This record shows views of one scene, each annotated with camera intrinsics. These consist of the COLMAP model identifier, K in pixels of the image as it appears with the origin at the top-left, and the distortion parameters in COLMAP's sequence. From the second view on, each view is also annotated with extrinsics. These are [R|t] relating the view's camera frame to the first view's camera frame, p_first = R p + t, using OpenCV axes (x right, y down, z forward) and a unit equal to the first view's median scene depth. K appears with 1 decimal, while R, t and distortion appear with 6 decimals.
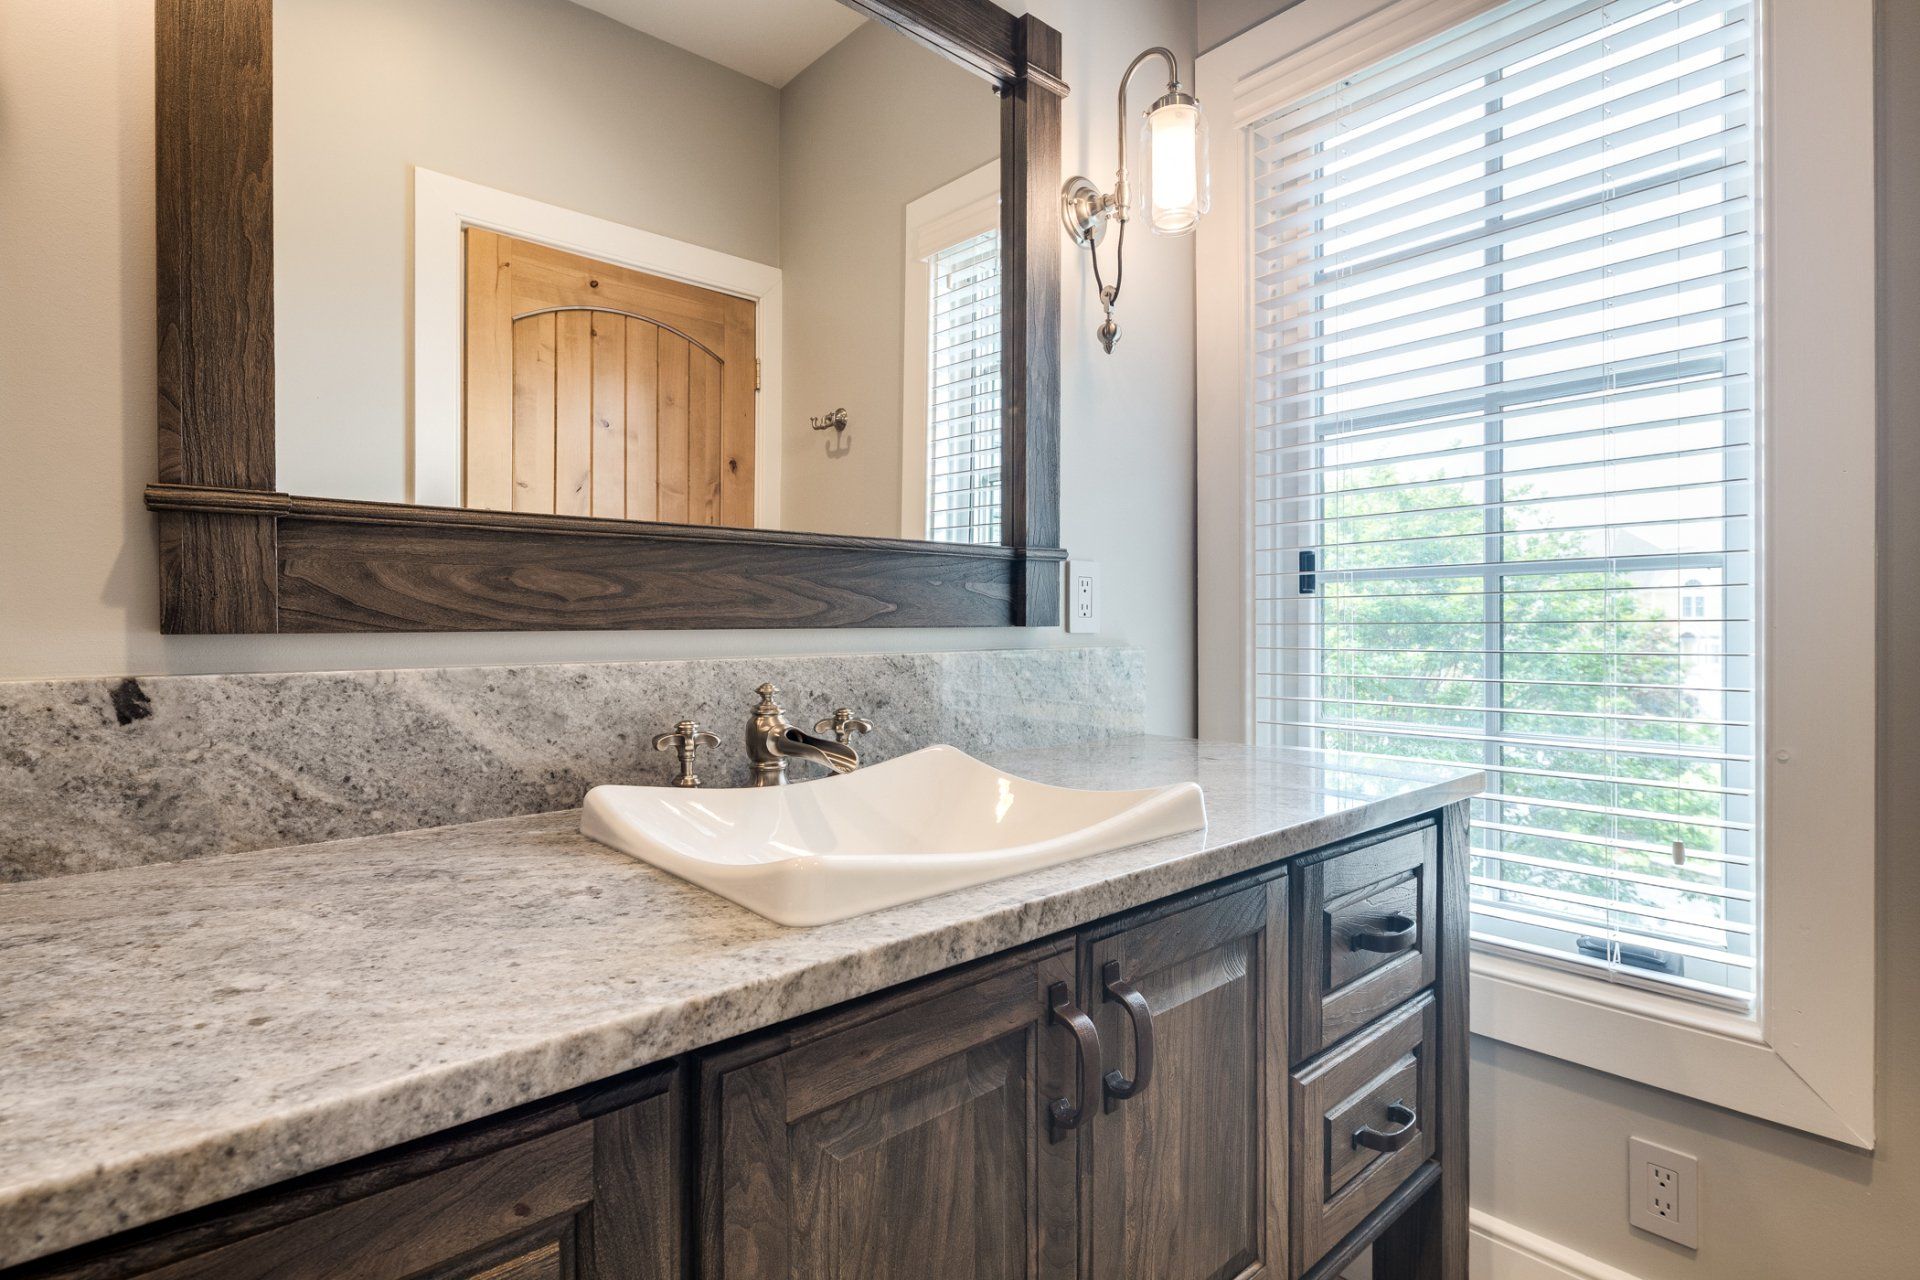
lens RADIAL K [[941.1, 0, 950.9], [0, 941.1, 621.5], [0, 0, 1]] dist [-0.001844, -0.001654]
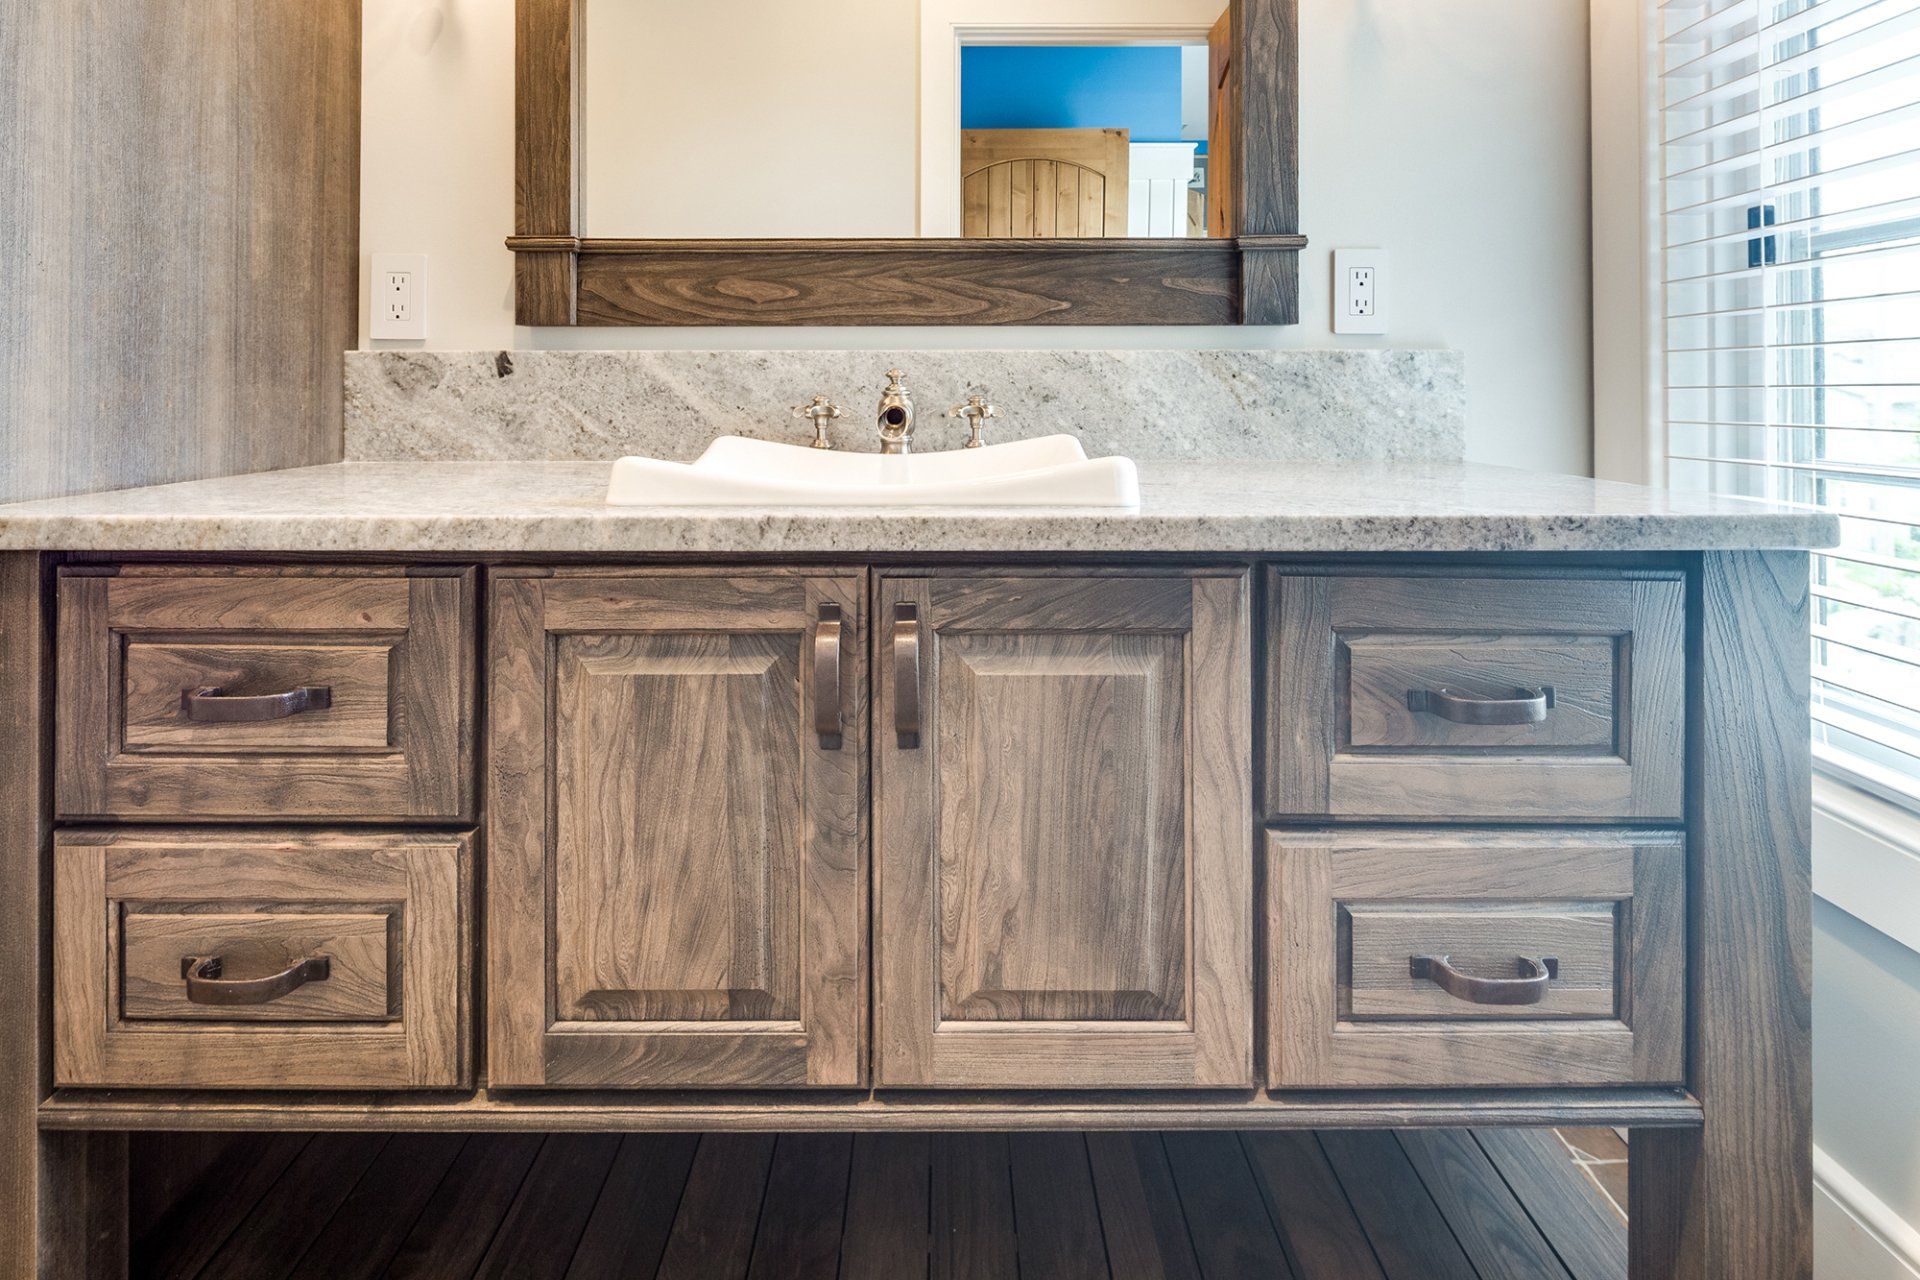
lens RADIAL K [[933.8, 0, 932.6], [0, 933.8, 374.0], [0, 0, 1]] dist [0.002062, -0.002056]
pose [[0.746439, -0.005908, -0.665428, 0.721863], [-0.002239, 0.999933, -0.011389, 0.102447], [0.665450, 0.009991, 0.746375, 0.209382]]
